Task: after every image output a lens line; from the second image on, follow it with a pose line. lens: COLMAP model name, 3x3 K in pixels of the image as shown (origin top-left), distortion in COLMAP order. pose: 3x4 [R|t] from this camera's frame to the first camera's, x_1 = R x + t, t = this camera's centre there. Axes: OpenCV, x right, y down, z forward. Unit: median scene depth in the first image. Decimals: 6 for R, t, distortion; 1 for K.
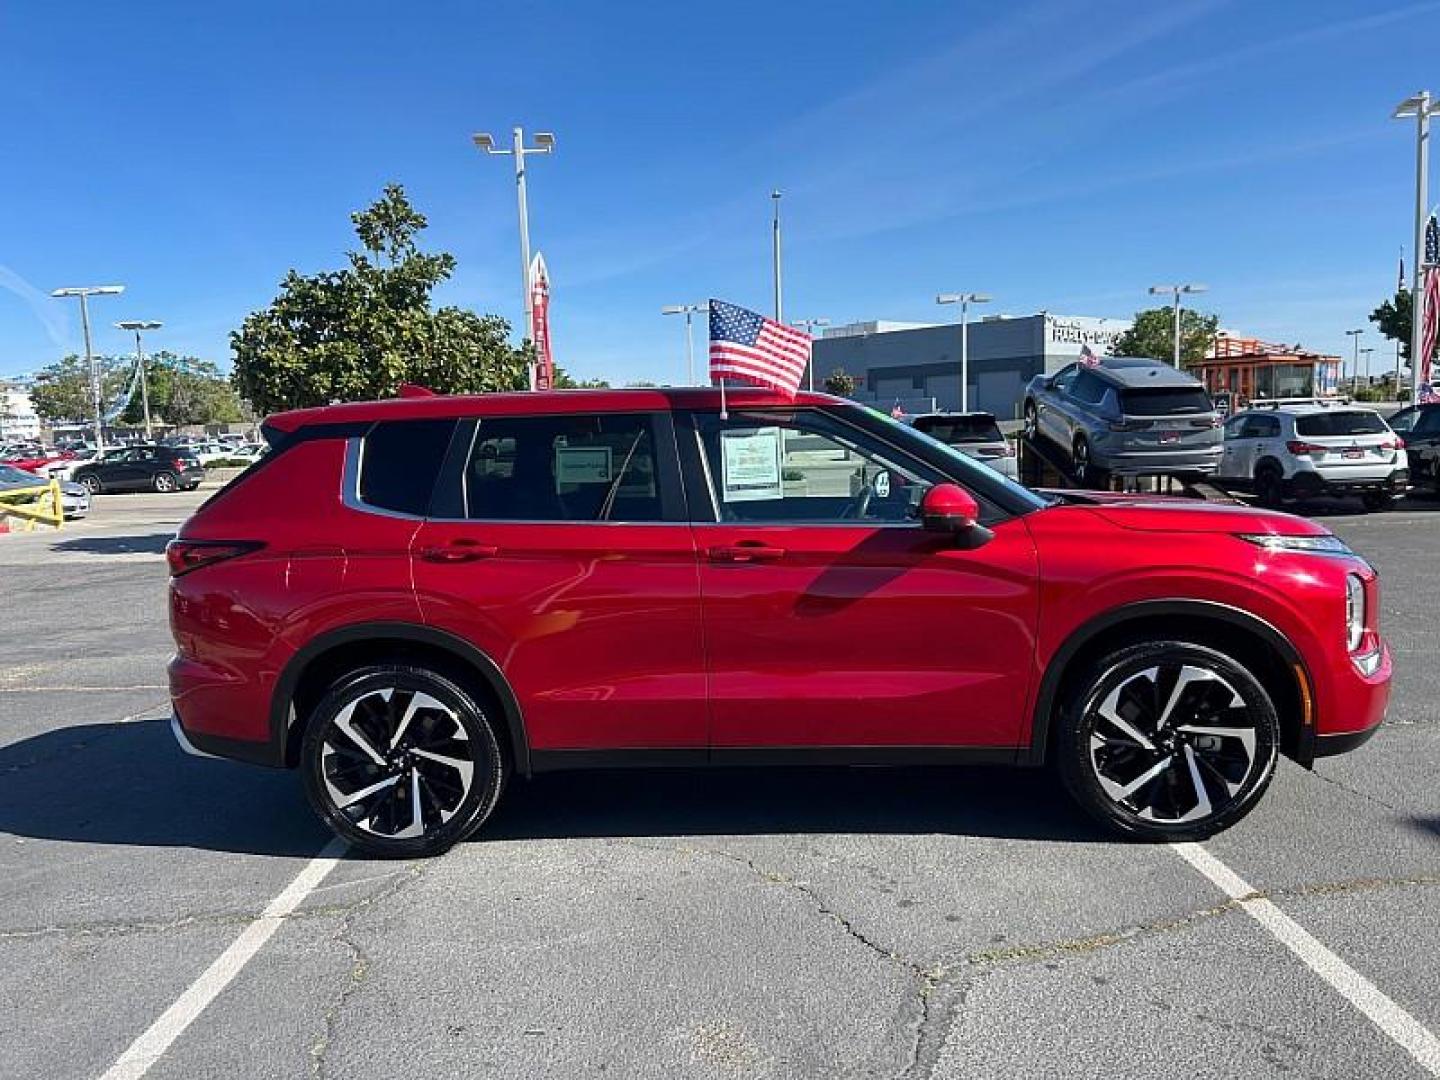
lens RADIAL K [[1093.4, 0, 698.8], [0, 1093.4, 560.0], [0, 0, 1]] dist [0.015662, -0.007345]
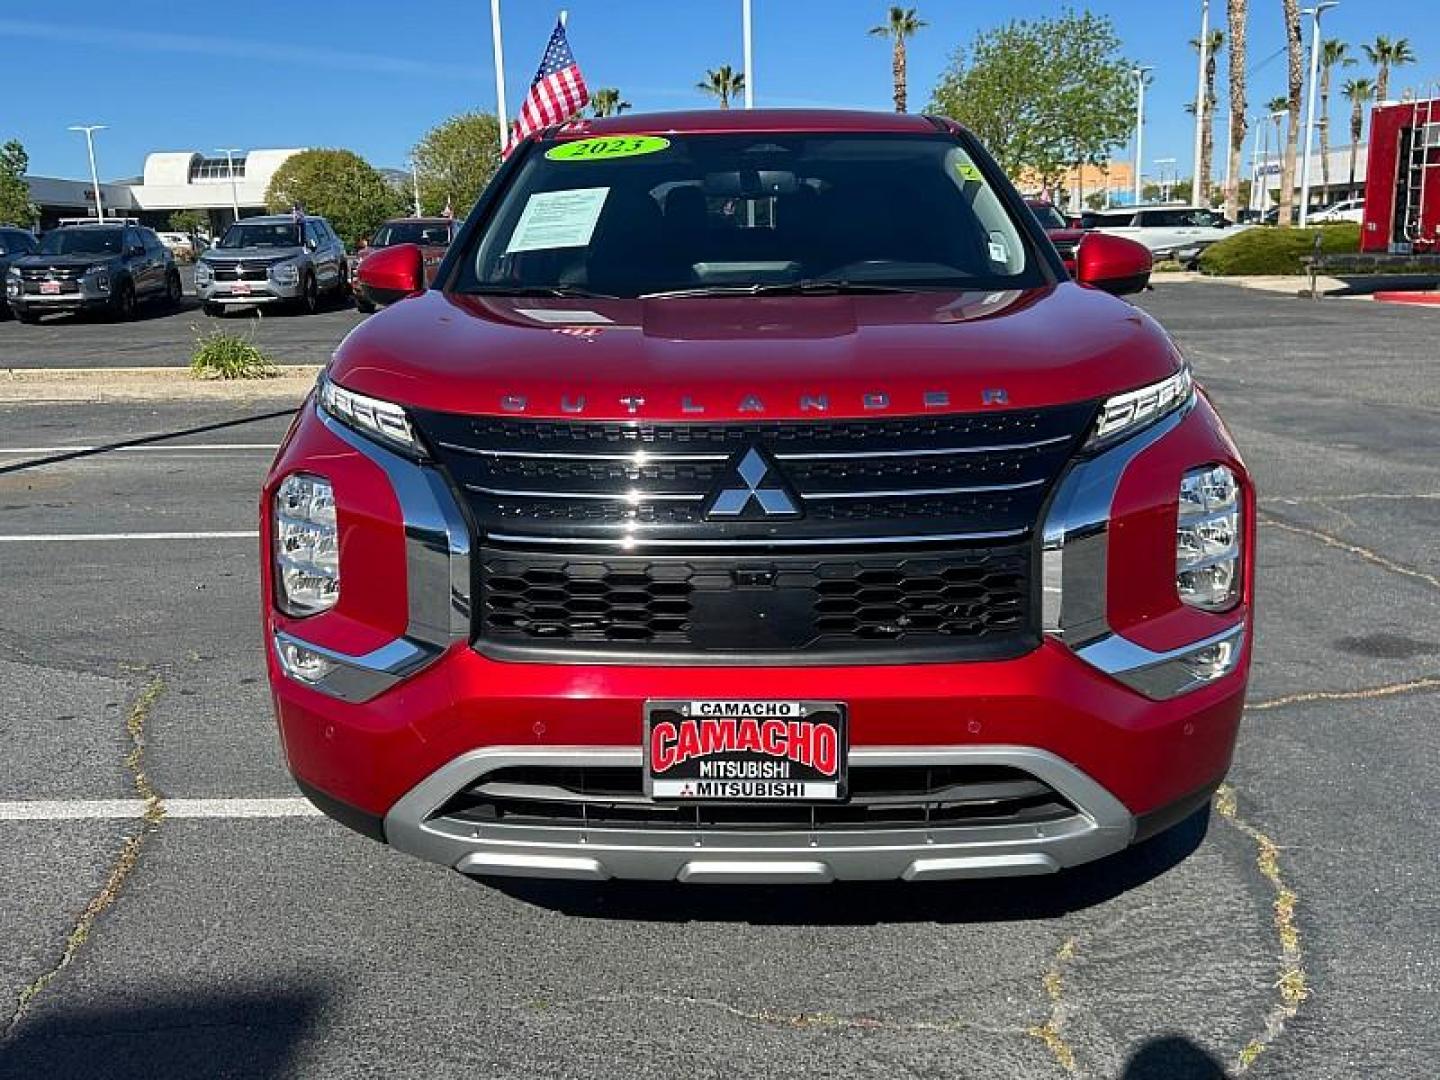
lens RADIAL K [[1294.3, 0, 709.0], [0, 1294.3, 538.8], [0, 0, 1]] dist [0.026351, -0.007400]
pose [[0.035785, 0.263413, -0.964019, 1.079440], [-0.094962, 0.961168, 0.259109, -0.113810], [0.994838, 0.082273, 0.059409, 1.055957]]
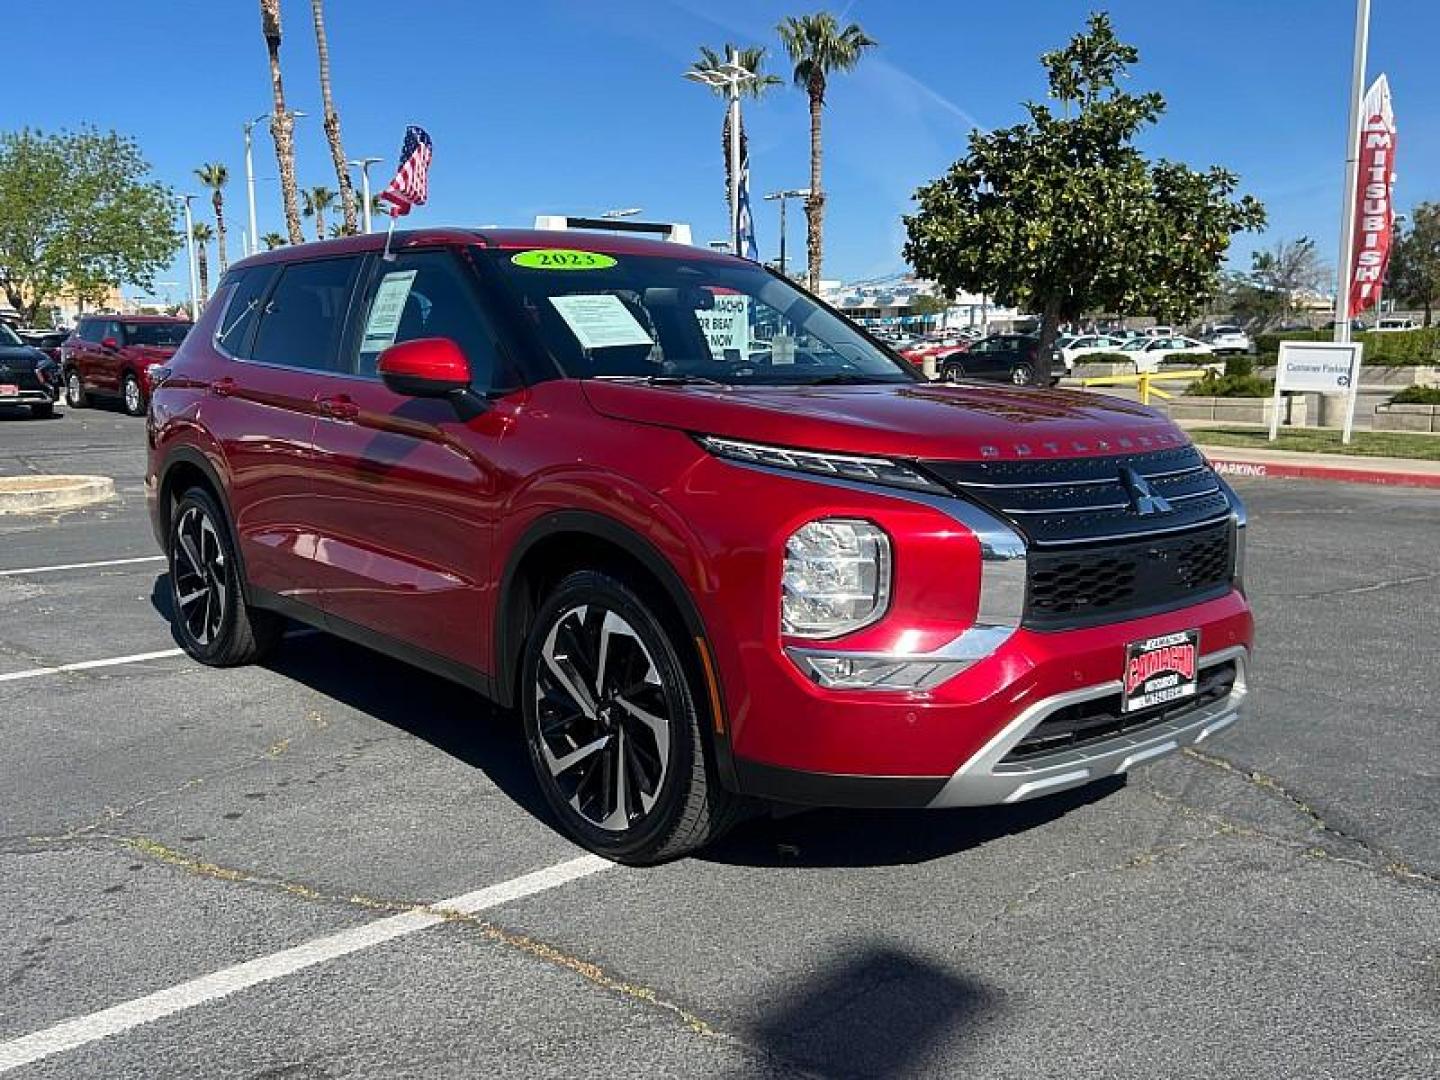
lens RADIAL K [[1294.3, 0, 709.0], [0, 1294.3, 538.8], [0, 0, 1]] dist [0.026351, -0.007400]
pose [[0.698120, 0.143464, -0.701461, 0.965687], [-0.113050, 0.989517, 0.089866, -0.027629], [0.707000, 0.016563, 0.707020, 0.416533]]
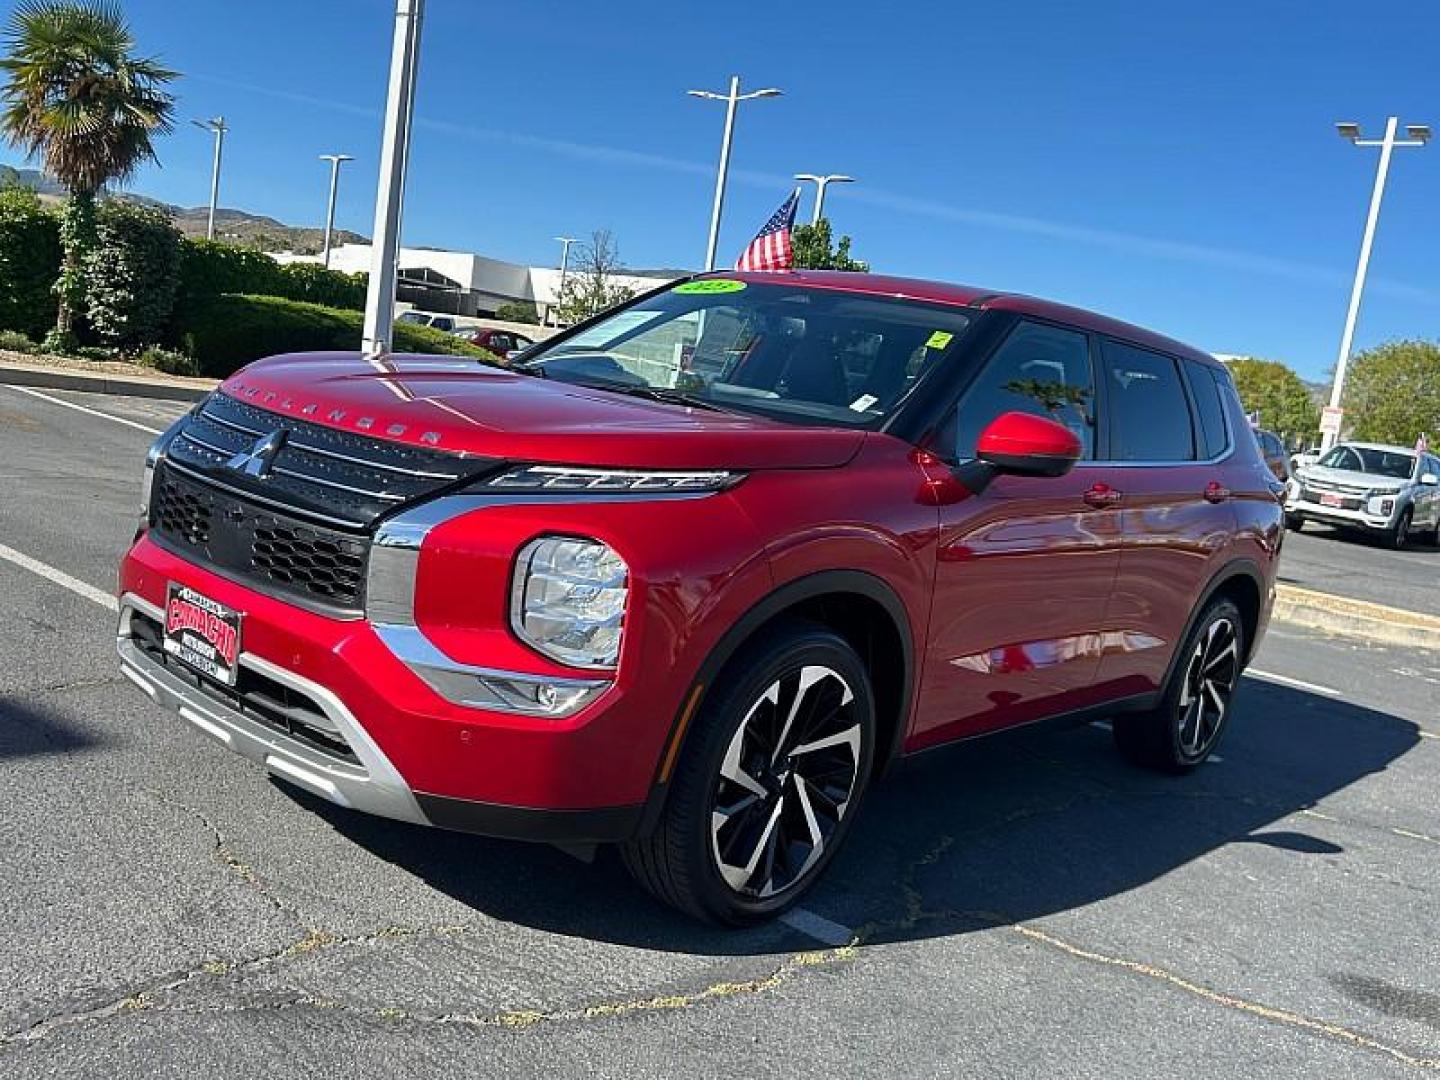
lens RADIAL K [[1294.3, 0, 709.0], [0, 1294.3, 538.8], [0, 0, 1]] dist [0.026351, -0.007400]
pose [[-0.608691, 0.048086, -0.791949, 1.019450], [-0.217273, 0.949903, 0.224672, -0.175128], [0.763078, 0.308825, -0.567750, 1.673896]]
